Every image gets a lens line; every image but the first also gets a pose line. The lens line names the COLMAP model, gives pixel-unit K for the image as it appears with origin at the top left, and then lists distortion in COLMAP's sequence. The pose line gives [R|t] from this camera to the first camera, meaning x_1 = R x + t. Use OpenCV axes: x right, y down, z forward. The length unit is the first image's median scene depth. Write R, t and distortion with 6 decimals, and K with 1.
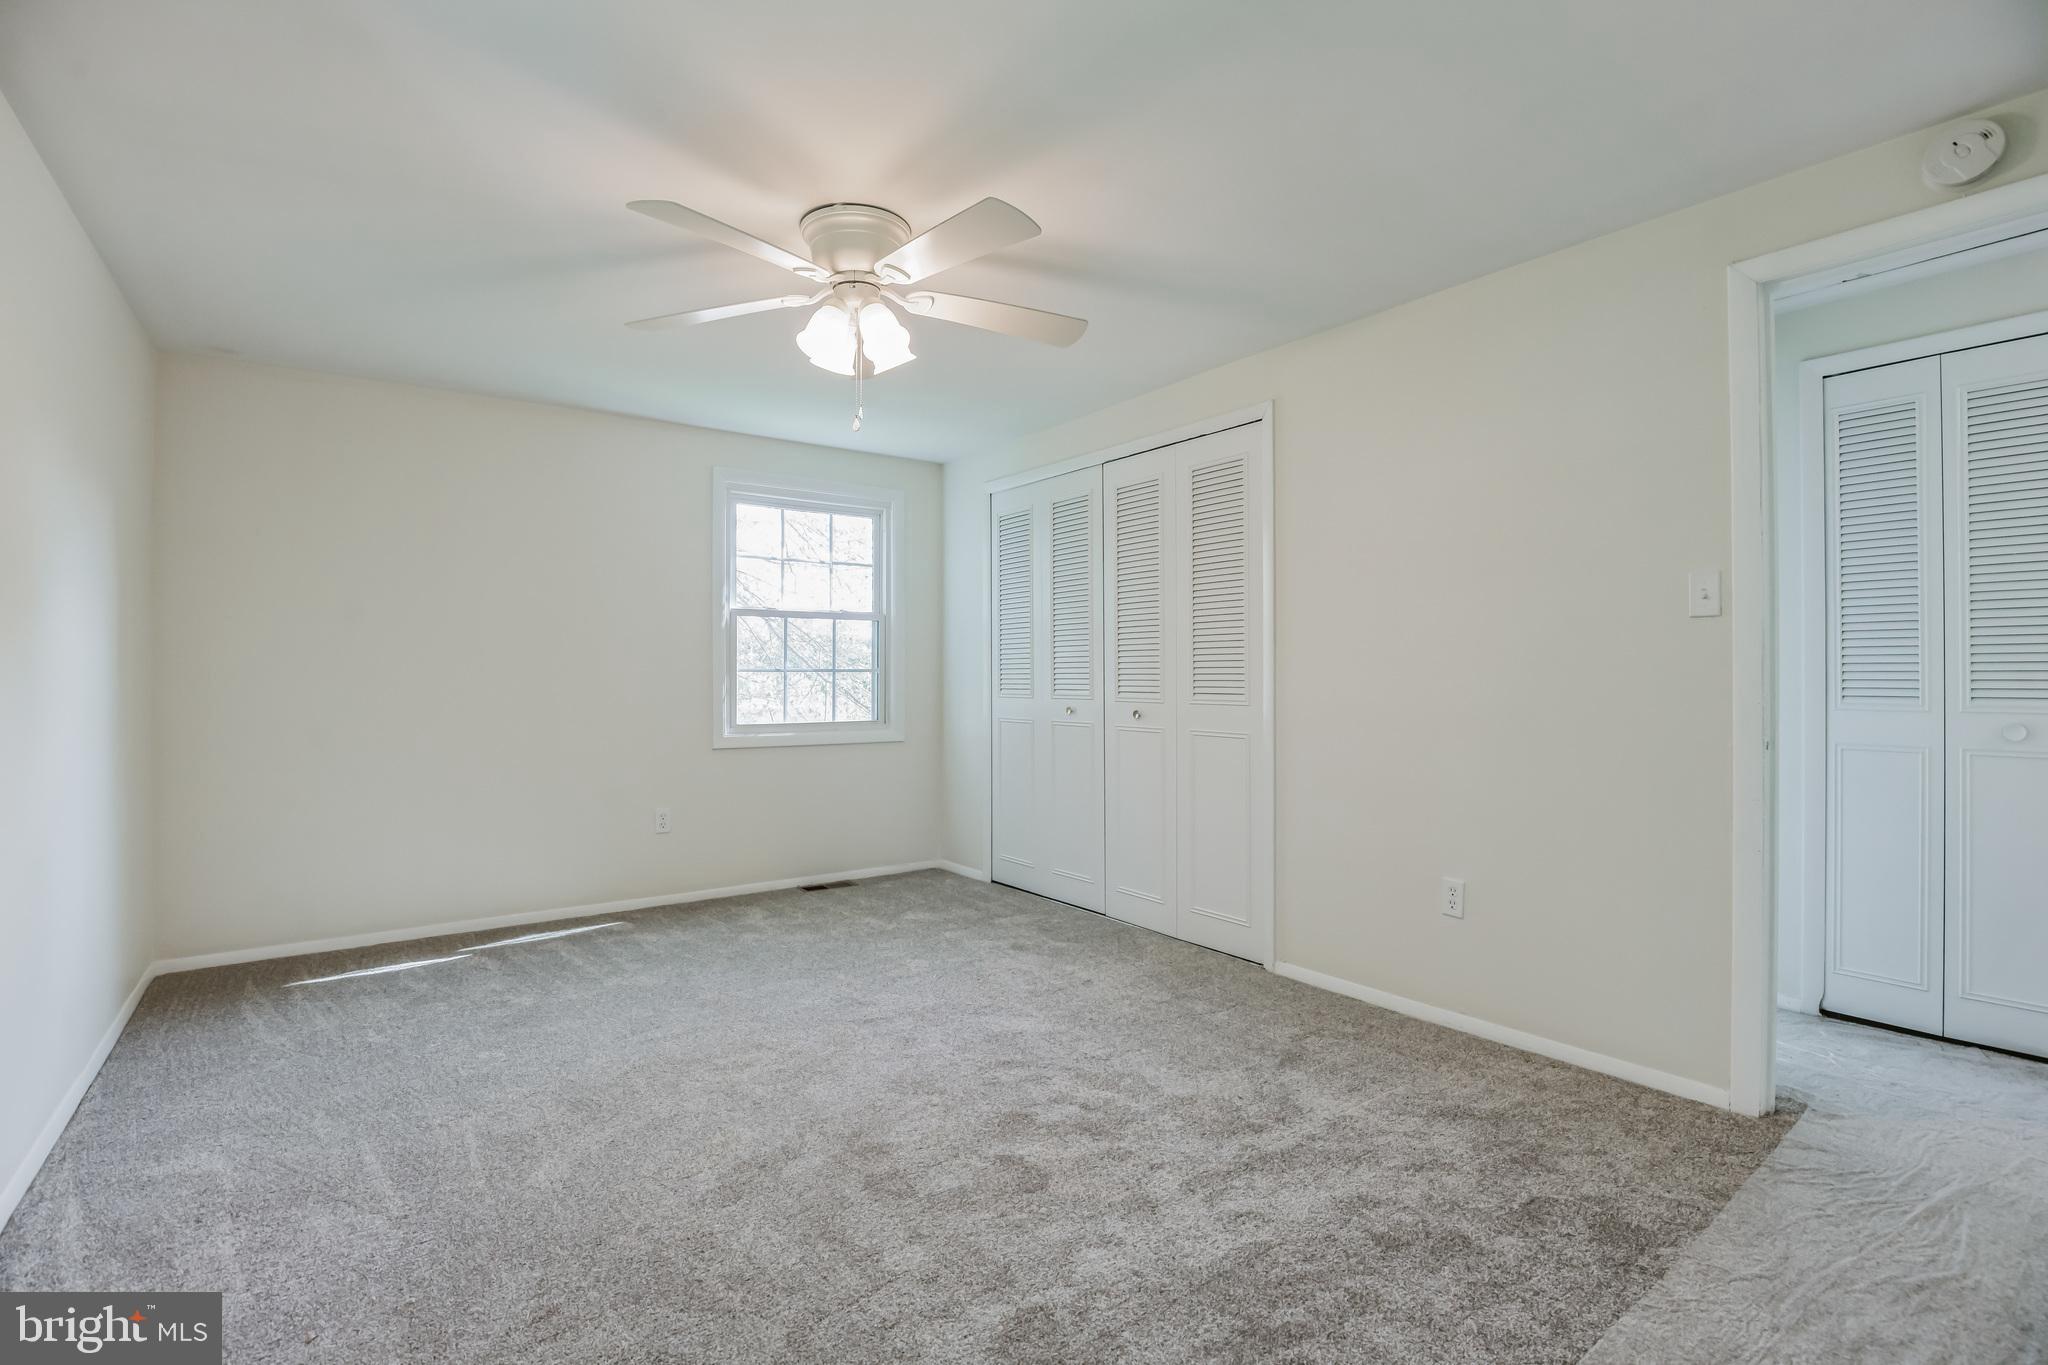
lens RADIAL K [[963.0, 0, 1029.4], [0, 963.0, 662.6], [0, 0, 1]] dist [-0.019546, -0.000086]
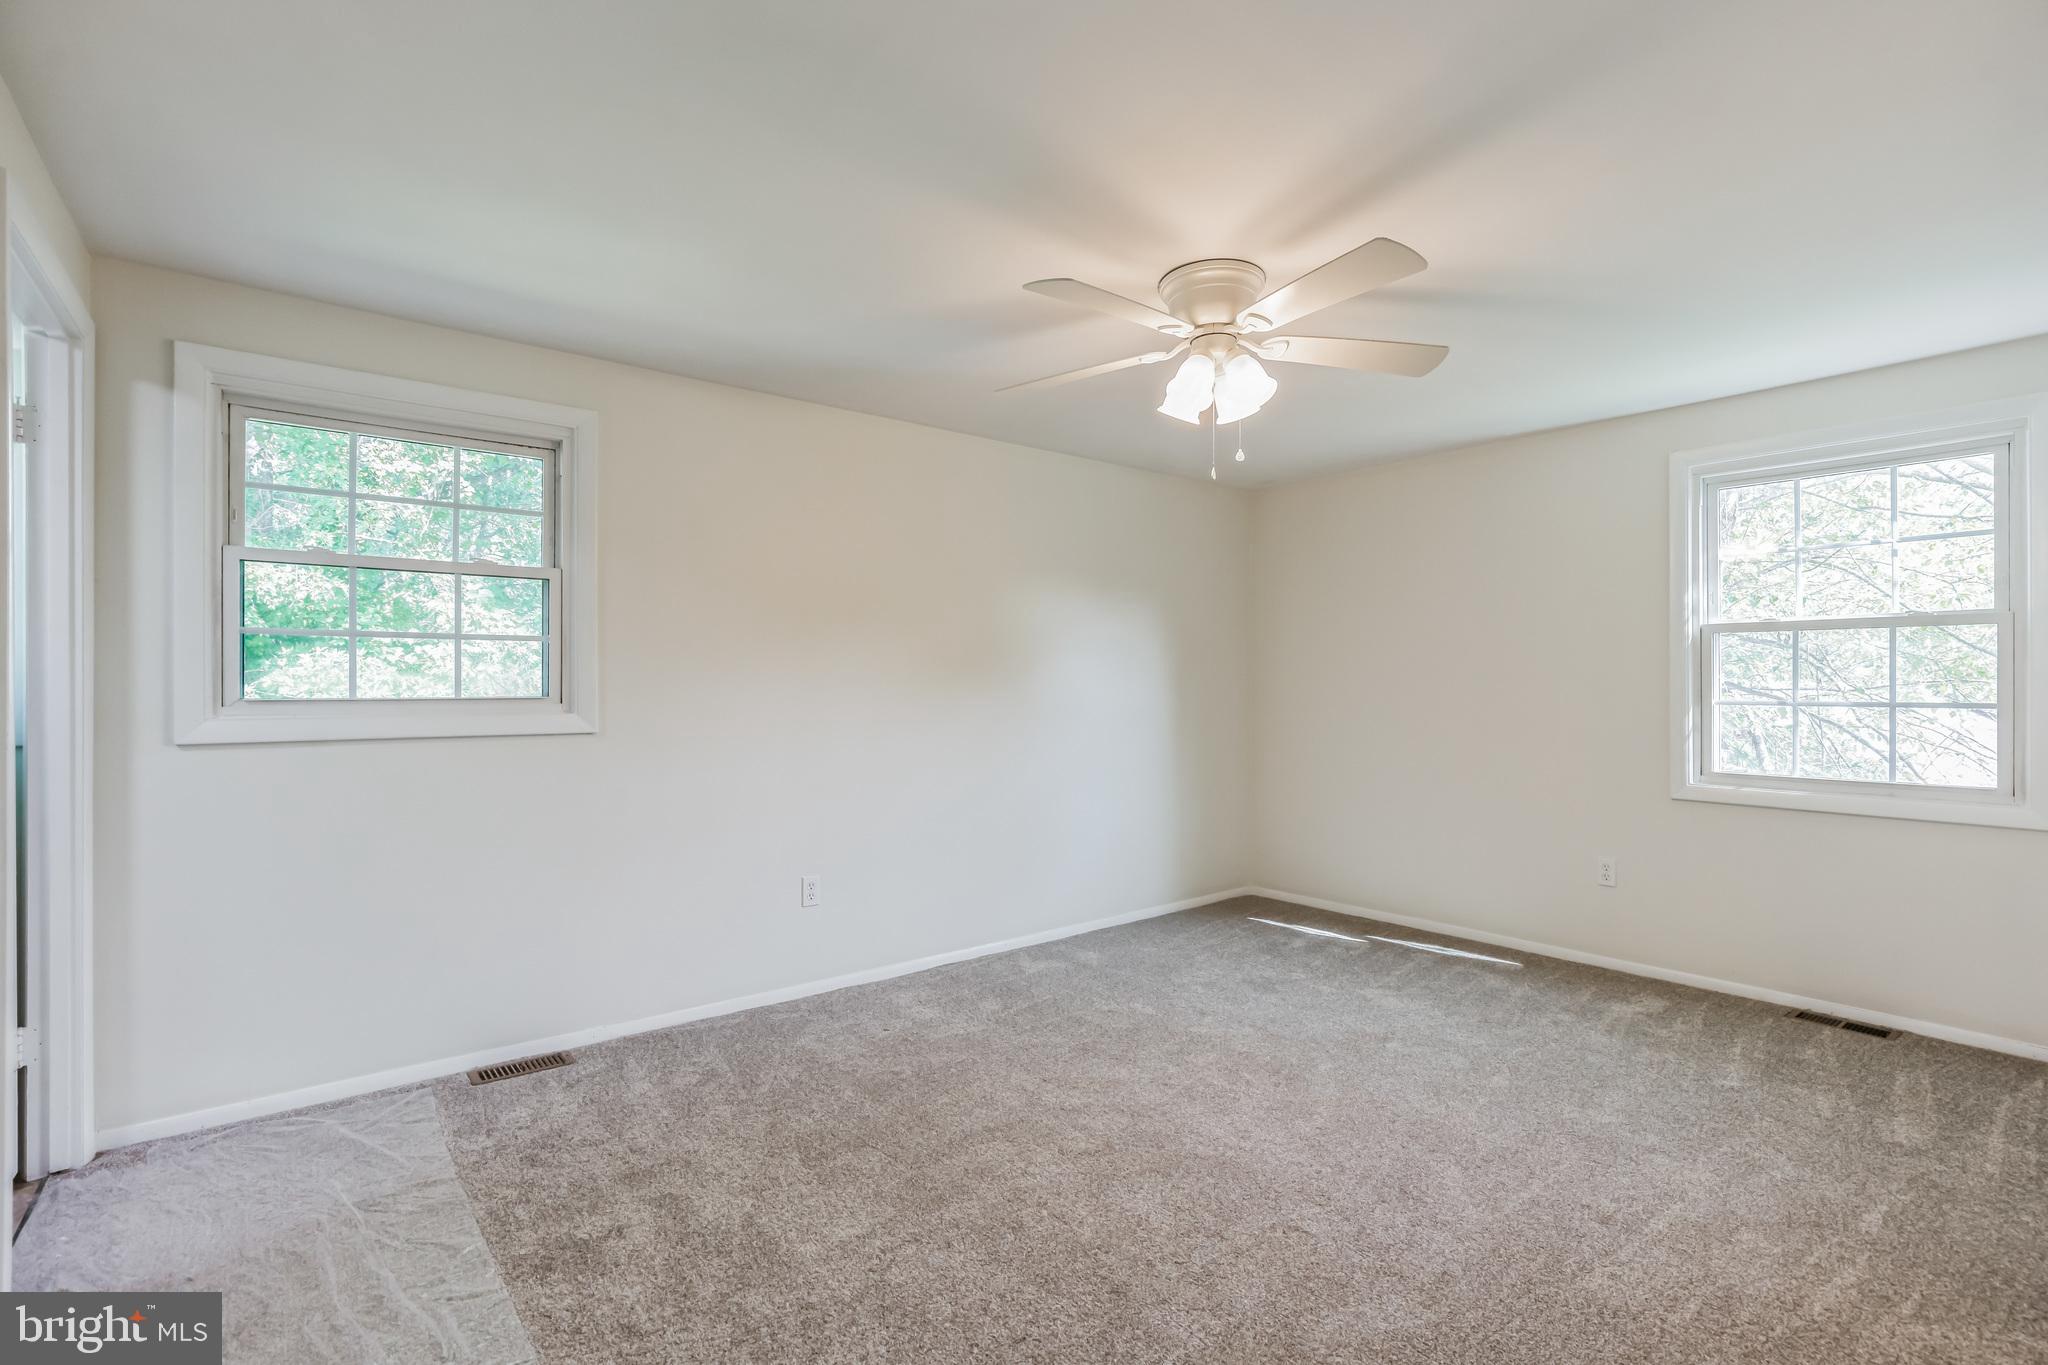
lens RADIAL K [[941.0, 0, 1026.4], [0, 941.0, 689.4], [0, 0, 1]] dist [-0.027092, 0.000689]
pose [[0.044462, 0.002376, -0.999008, 0.615781], [-0.000269, 0.999997, 0.002366, -0.005714], [0.999011, 0.000164, 0.044462, 0.603060]]
